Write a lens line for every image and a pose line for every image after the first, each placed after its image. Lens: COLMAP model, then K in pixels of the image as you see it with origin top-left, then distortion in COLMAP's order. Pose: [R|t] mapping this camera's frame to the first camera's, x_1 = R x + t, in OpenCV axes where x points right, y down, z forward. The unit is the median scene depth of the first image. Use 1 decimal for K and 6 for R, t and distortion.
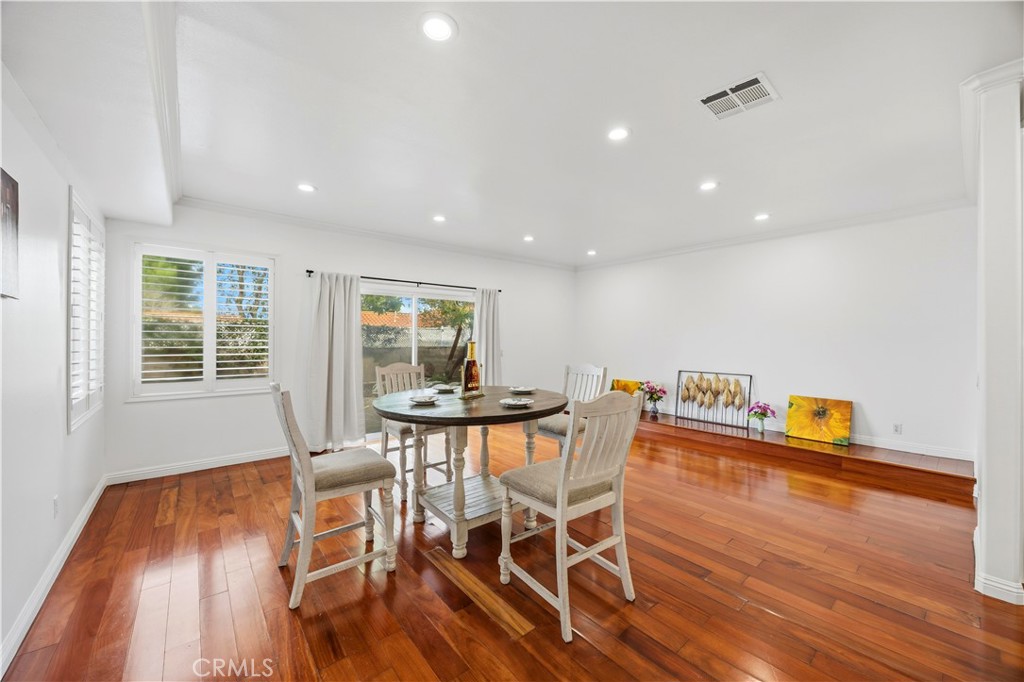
lens RADIAL K [[389.5, 0, 512.5], [0, 389.5, 341.1], [0, 0, 1]] dist [-0.006888, 0.000618]
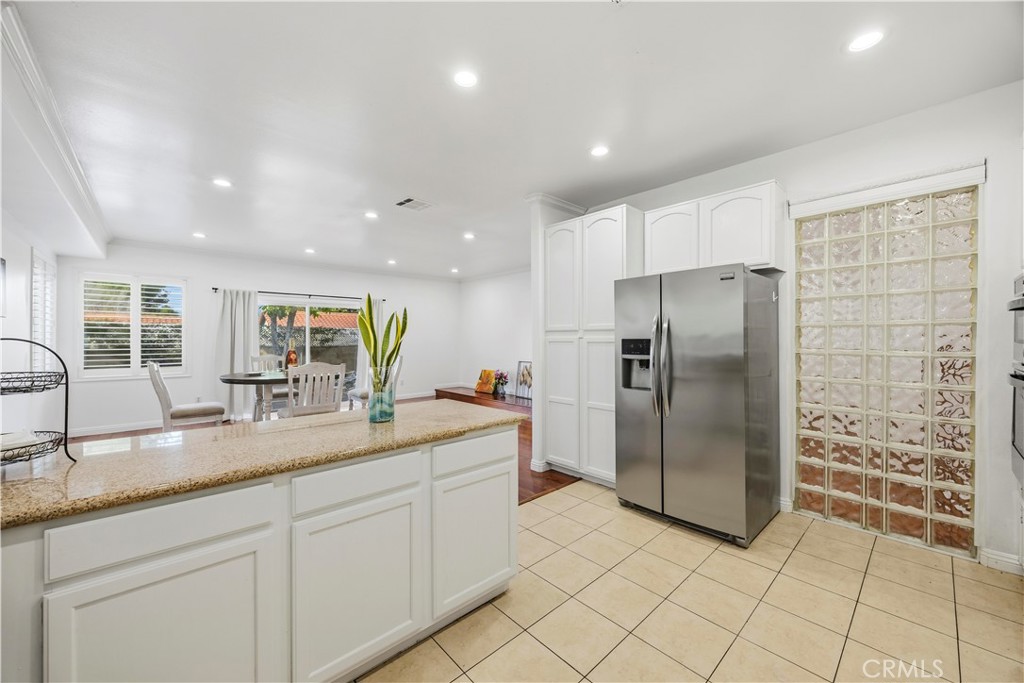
lens RADIAL K [[389.5, 0, 512.3], [0, 389.5, 339.2], [0, 0, 1]] dist [-0.006888, 0.000618]
pose [[0.999131, -0.004481, 0.041433, 0.385983], [0.004656, 0.999981, -0.004125, 0.007327], [-0.041414, 0.004315, 0.999133, -0.337901]]
